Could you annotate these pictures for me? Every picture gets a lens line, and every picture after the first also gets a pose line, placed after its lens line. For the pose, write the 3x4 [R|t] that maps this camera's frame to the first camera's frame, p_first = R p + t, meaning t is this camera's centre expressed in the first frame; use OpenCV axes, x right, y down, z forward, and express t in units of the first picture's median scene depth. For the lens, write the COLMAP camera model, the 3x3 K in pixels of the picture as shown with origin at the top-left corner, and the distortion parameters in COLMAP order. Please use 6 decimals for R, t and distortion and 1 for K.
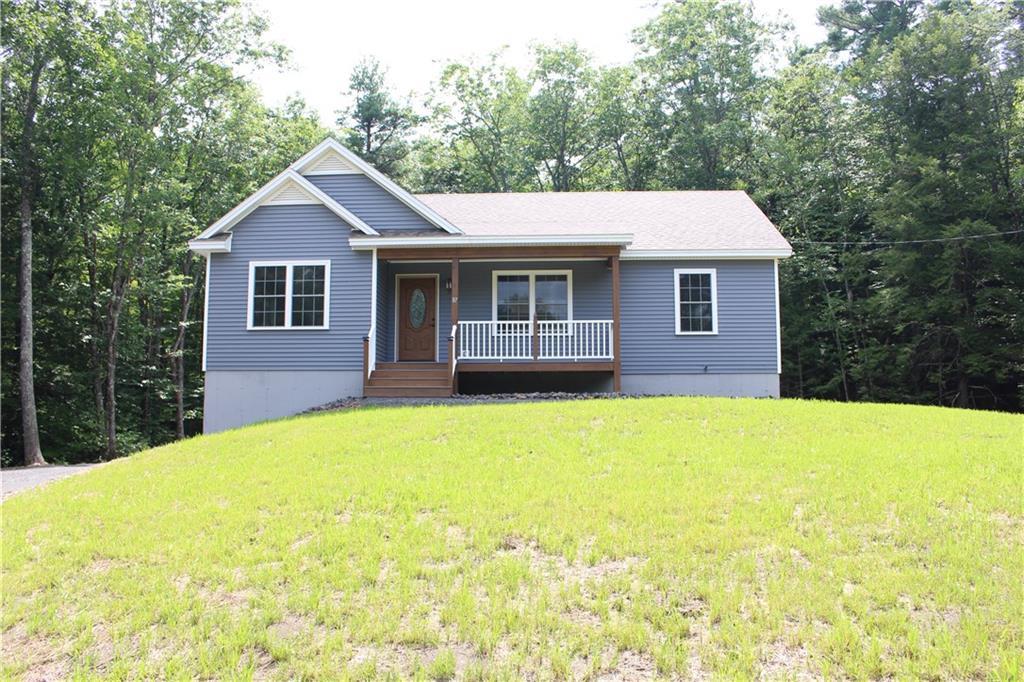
lens RADIAL K [[859.0, 0, 517.2], [0, 859.0, 341.1], [0, 0, 1]] dist [-0.124462, 0.048148]
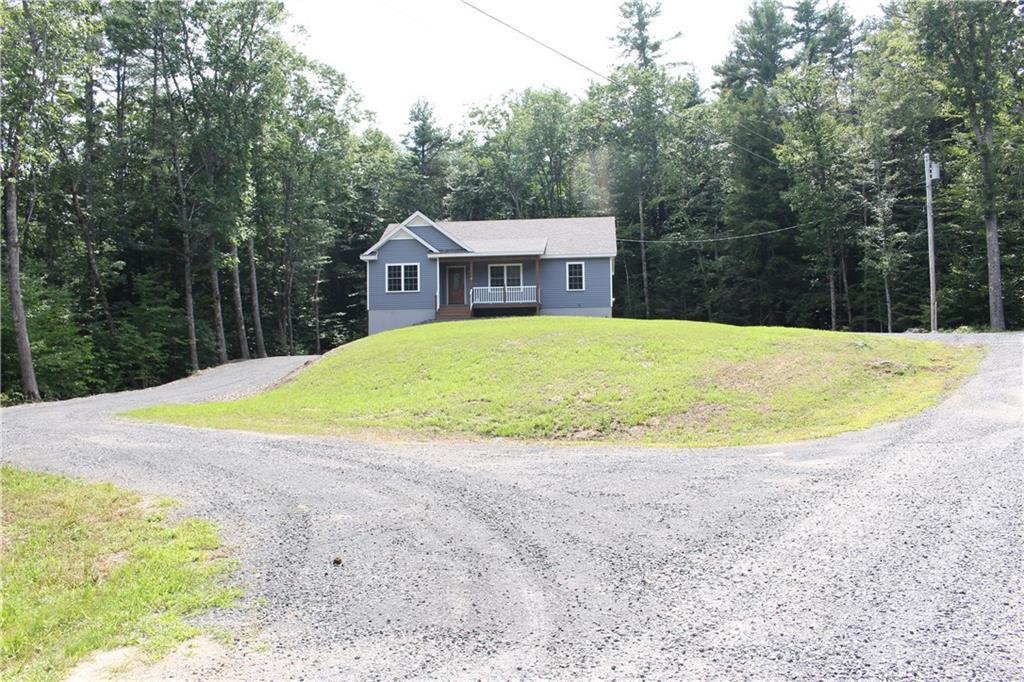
lens RADIAL K [[859.0, 0, 509.8], [0, 859.0, 343.2], [0, 0, 1]] dist [-0.124462, 0.048148]
pose [[0.998034, -0.013776, -0.061149, 0.176681], [0.018758, 0.996484, 0.081653, -0.060557], [0.059809, -0.082640, 0.994783, -1.382934]]
